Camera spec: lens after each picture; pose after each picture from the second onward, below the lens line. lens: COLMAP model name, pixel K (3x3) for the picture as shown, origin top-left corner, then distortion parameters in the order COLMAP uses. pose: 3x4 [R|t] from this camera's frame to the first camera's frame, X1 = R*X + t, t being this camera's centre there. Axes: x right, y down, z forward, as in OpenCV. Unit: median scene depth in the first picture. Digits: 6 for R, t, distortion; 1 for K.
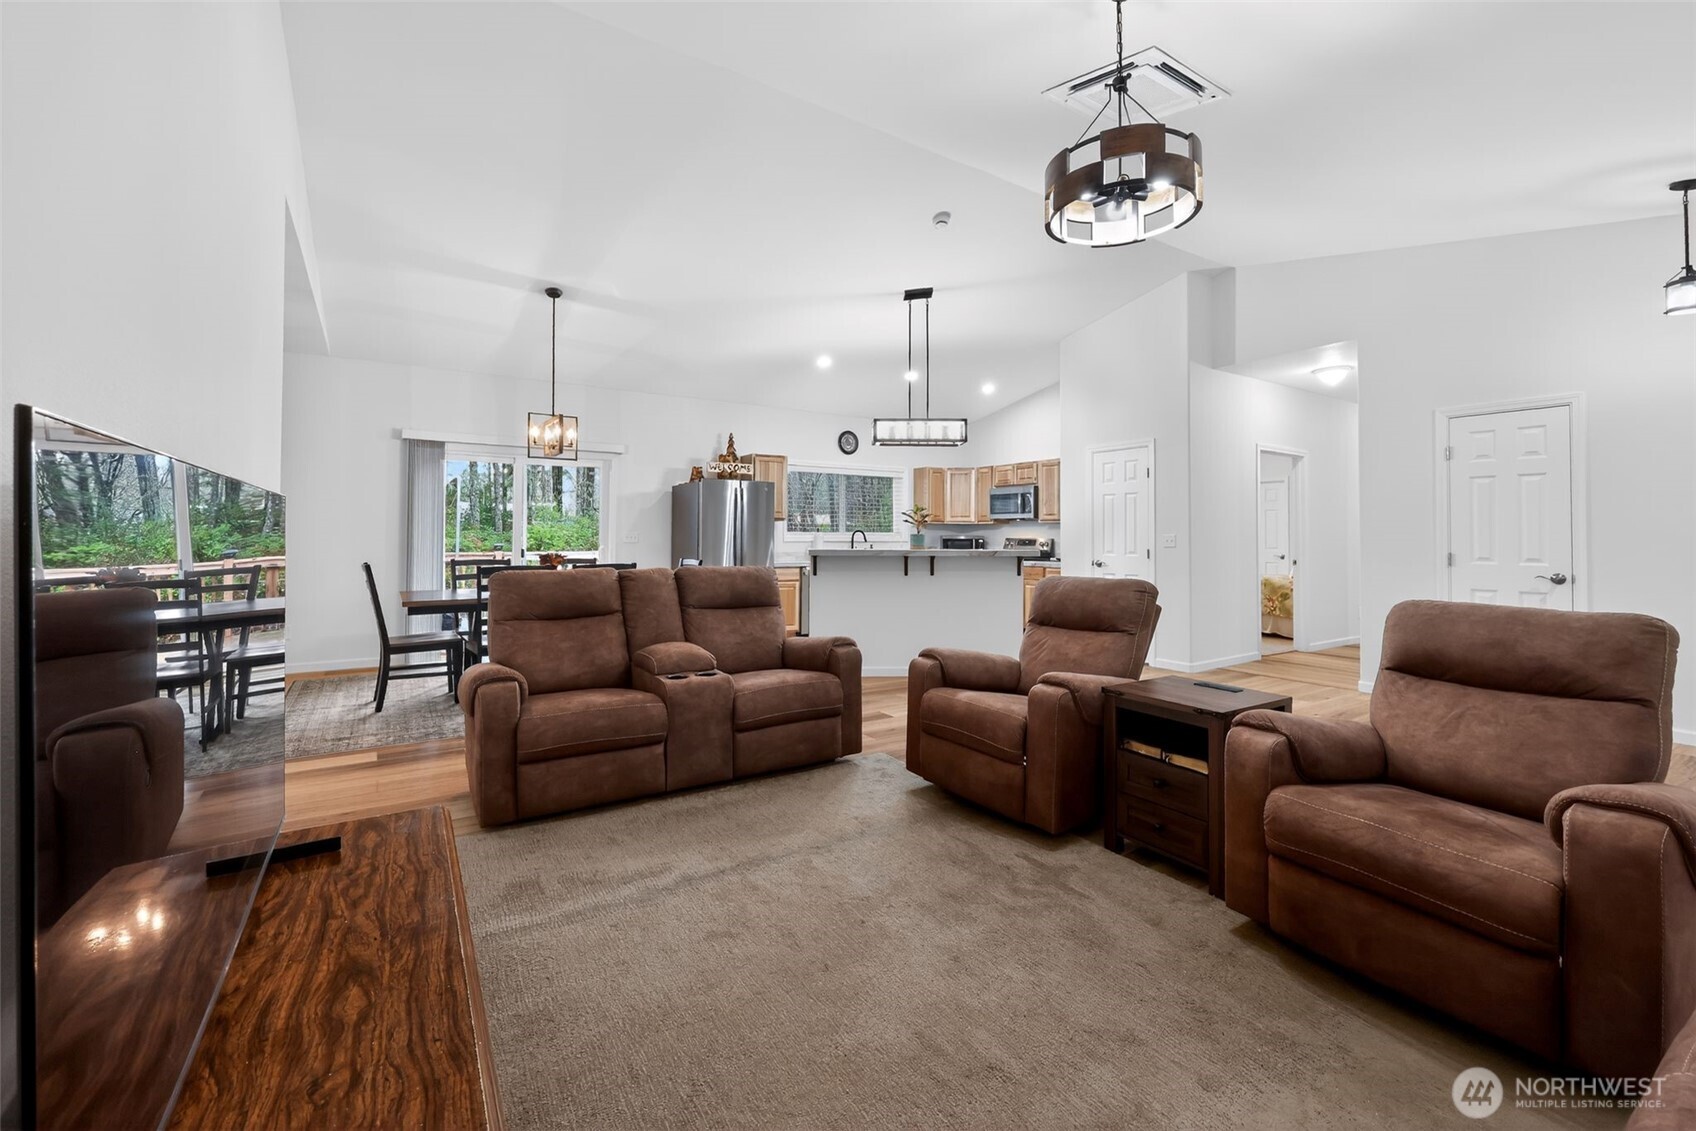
lens RADIAL K [[695.1, 0, 830.5], [0, 695.1, 534.5], [0, 0, 1]] dist [-0.000084, -0.000011]
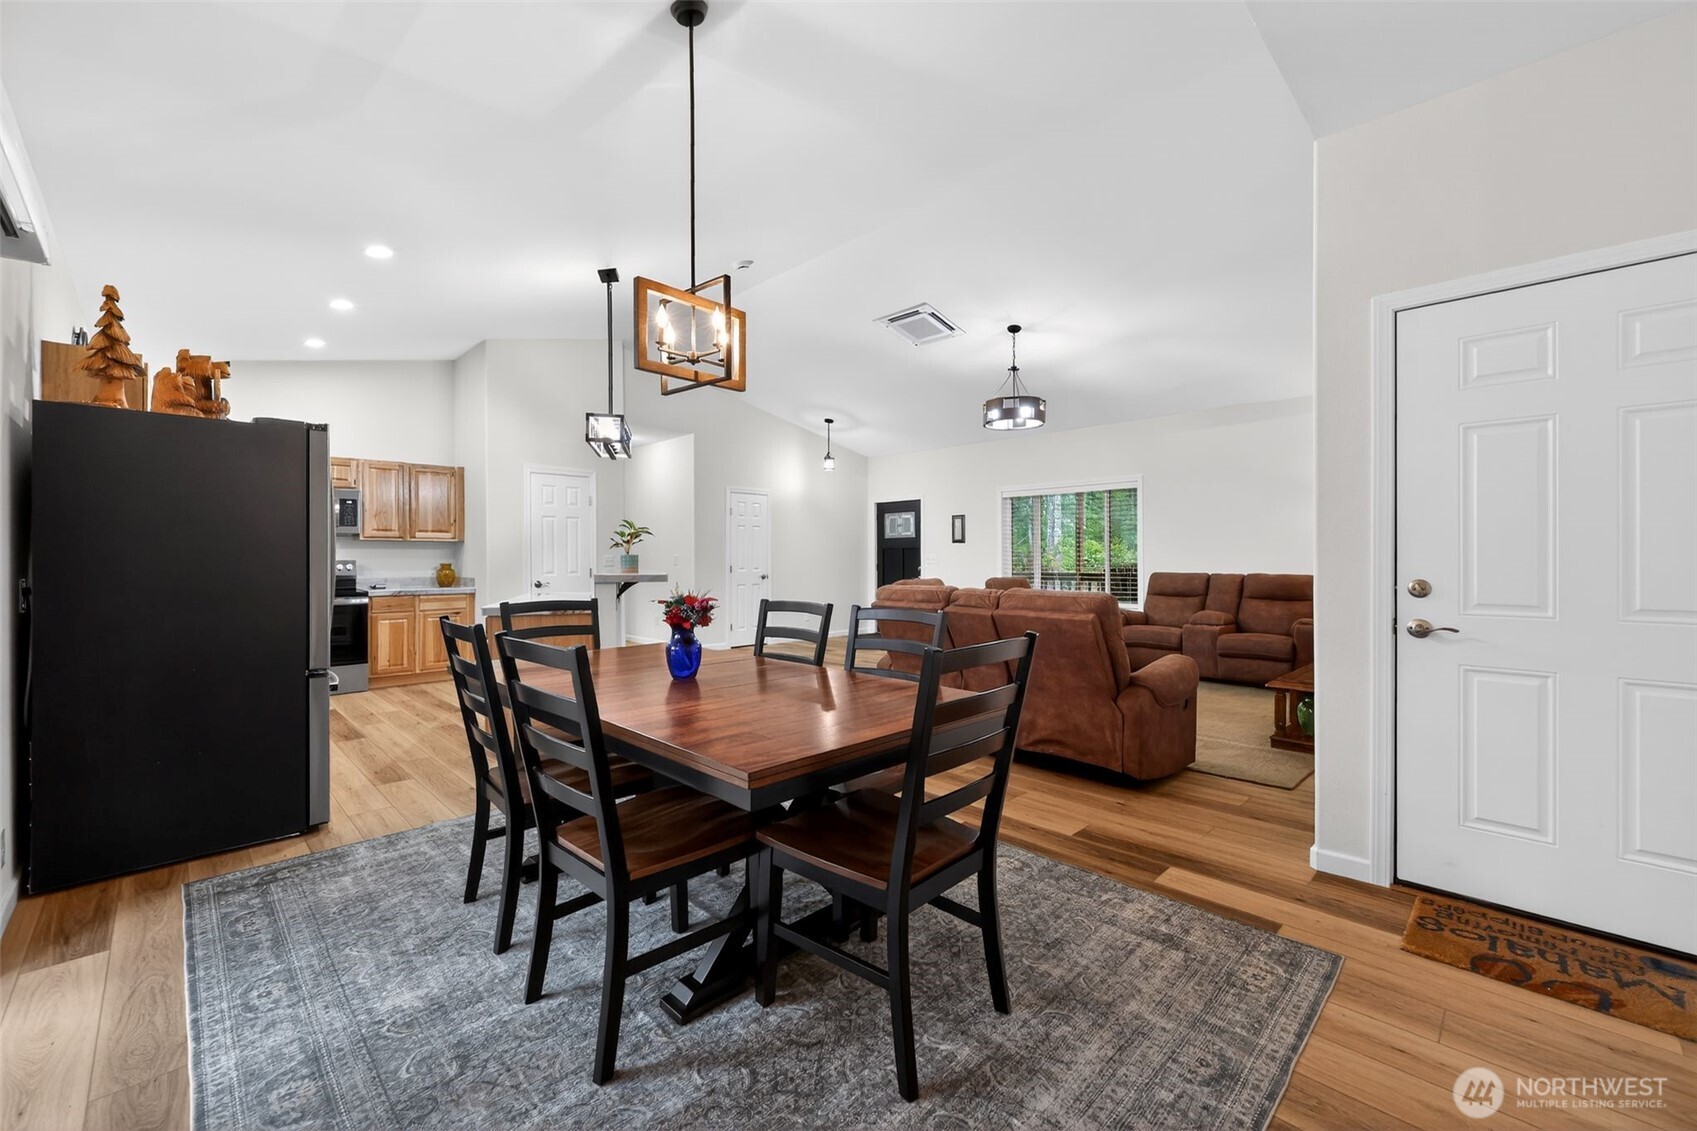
lens RADIAL K [[679.5, 0, 841.5], [0, 679.5, 553.7], [0, 0, 1]] dist [-0.000925, -0.000285]
pose [[-0.243395, -0.000843, 0.969927, -0.544272], [-0.000919, 0.999999, 0.000639, -0.002556], [-0.969927, -0.000736, -0.243396, 0.656539]]
